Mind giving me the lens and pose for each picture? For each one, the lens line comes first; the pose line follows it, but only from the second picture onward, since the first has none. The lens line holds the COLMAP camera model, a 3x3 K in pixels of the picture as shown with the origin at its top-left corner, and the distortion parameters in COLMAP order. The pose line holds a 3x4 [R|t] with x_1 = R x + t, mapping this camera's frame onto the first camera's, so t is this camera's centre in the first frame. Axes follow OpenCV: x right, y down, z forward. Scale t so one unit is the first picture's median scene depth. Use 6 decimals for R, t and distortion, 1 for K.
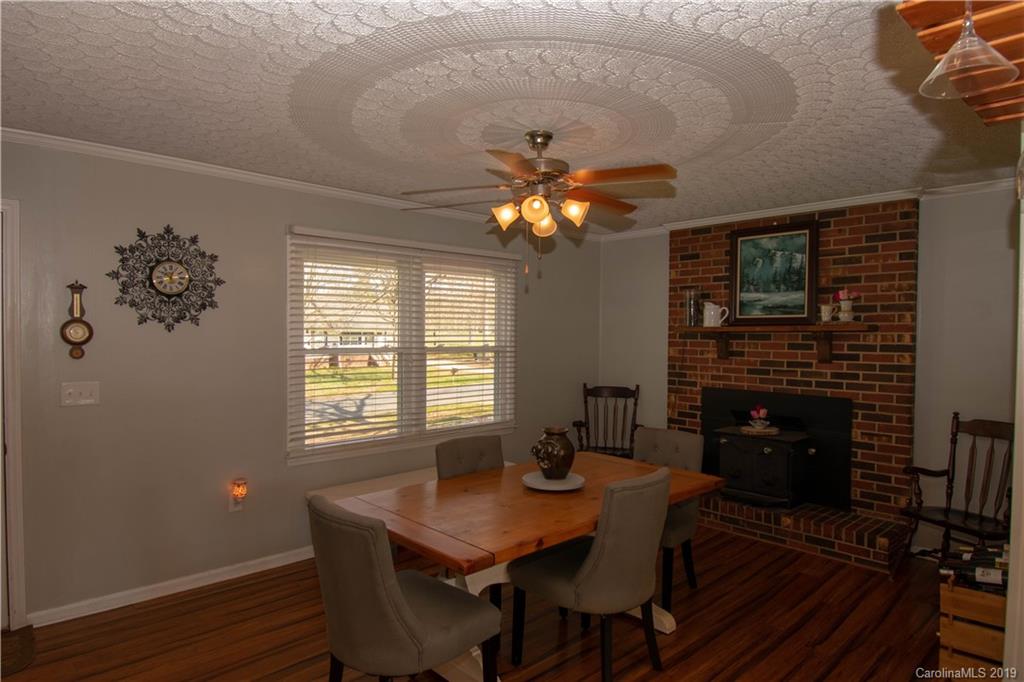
lens RADIAL K [[584.7, 0, 514.1], [0, 584.7, 346.4], [0, 0, 1]] dist [0.015651, -0.026610]
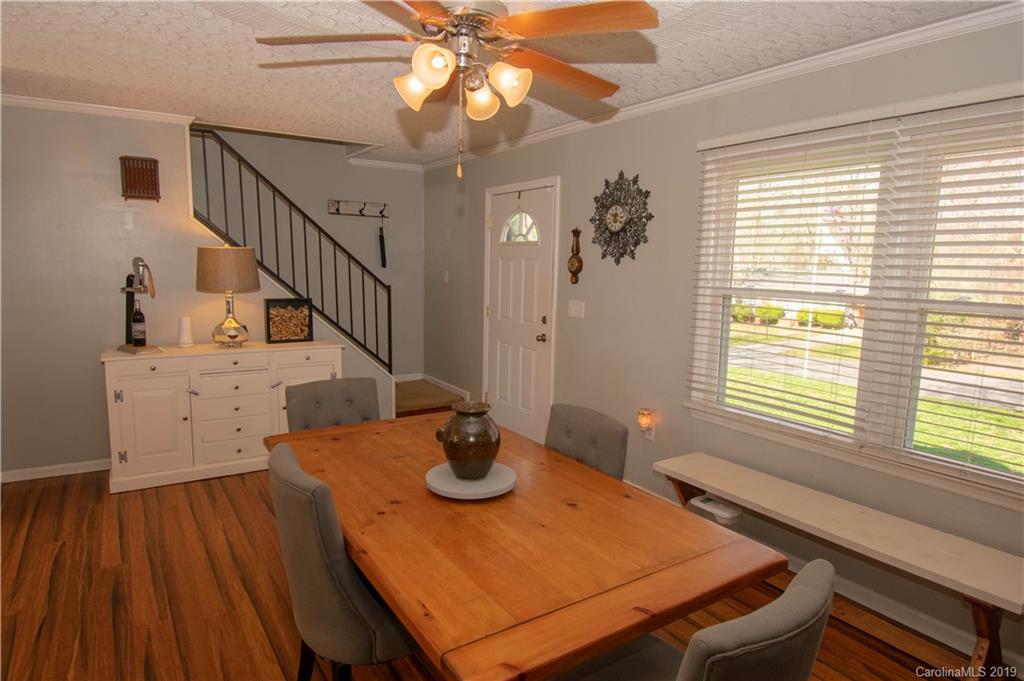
lens RADIAL K [[584.7, 0, 514.1], [0, 584.7, 345.9], [0, 0, 1]] dist [0.015651, -0.026610]
pose [[-0.190233, 0.145677, -0.970871, 0.608786], [-0.034604, 0.987320, 0.154925, -0.039523], [0.981129, 0.063068, -0.182780, 1.023062]]
